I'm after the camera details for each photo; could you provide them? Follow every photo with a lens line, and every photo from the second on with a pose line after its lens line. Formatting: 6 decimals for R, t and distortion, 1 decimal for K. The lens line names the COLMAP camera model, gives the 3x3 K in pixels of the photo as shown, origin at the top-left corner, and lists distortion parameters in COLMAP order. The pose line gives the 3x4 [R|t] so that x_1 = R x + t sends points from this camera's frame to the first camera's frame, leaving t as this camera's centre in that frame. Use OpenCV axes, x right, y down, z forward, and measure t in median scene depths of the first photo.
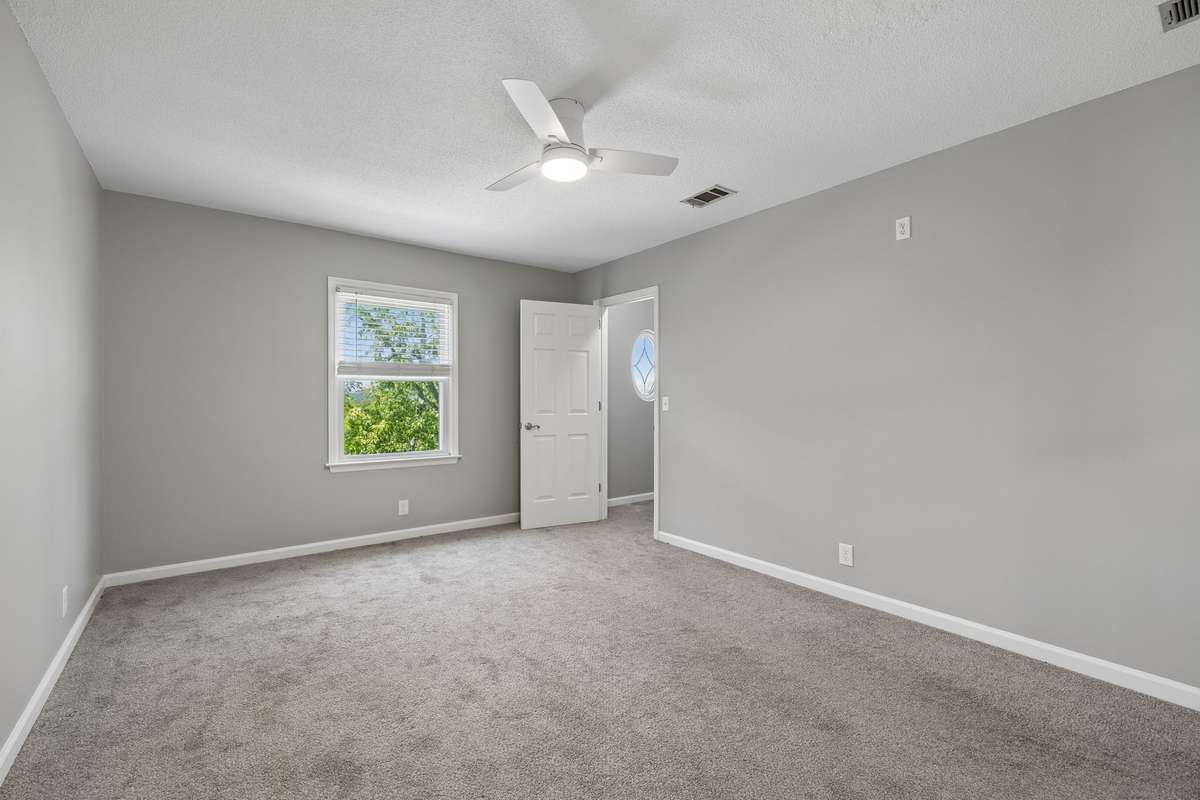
lens RADIAL K [[503.5, 0, 600.0], [0, 503.5, 400.0], [0, 0, 1]] dist [0.002359, 0.000087]
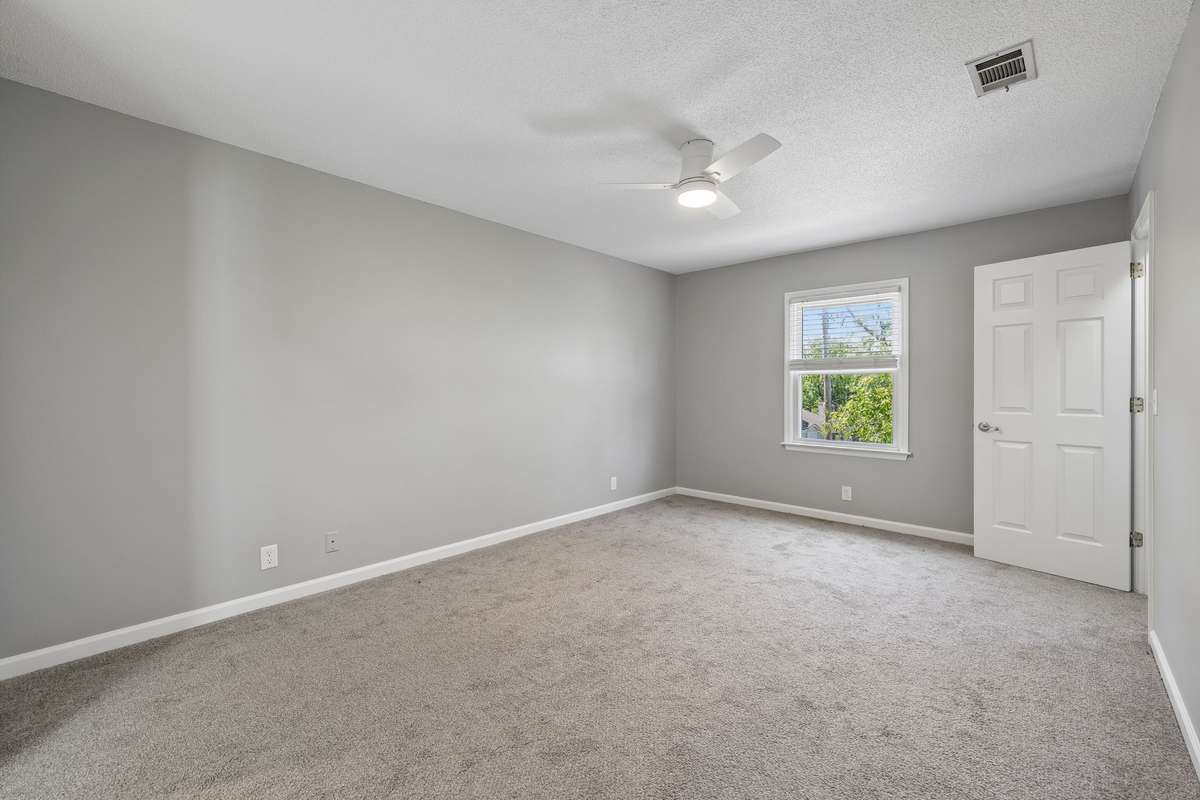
lens RADIAL K [[502.7, 0, 600.0], [0, 502.7, 388.2], [0, 0, 1]] dist [0.001587, 0.000163]
pose [[0.180450, -0.001727, -0.983583, 0.583644], [-0.009083, 0.999953, -0.003423, 0.000417], [0.983542, 0.009552, 0.180425, 0.309730]]
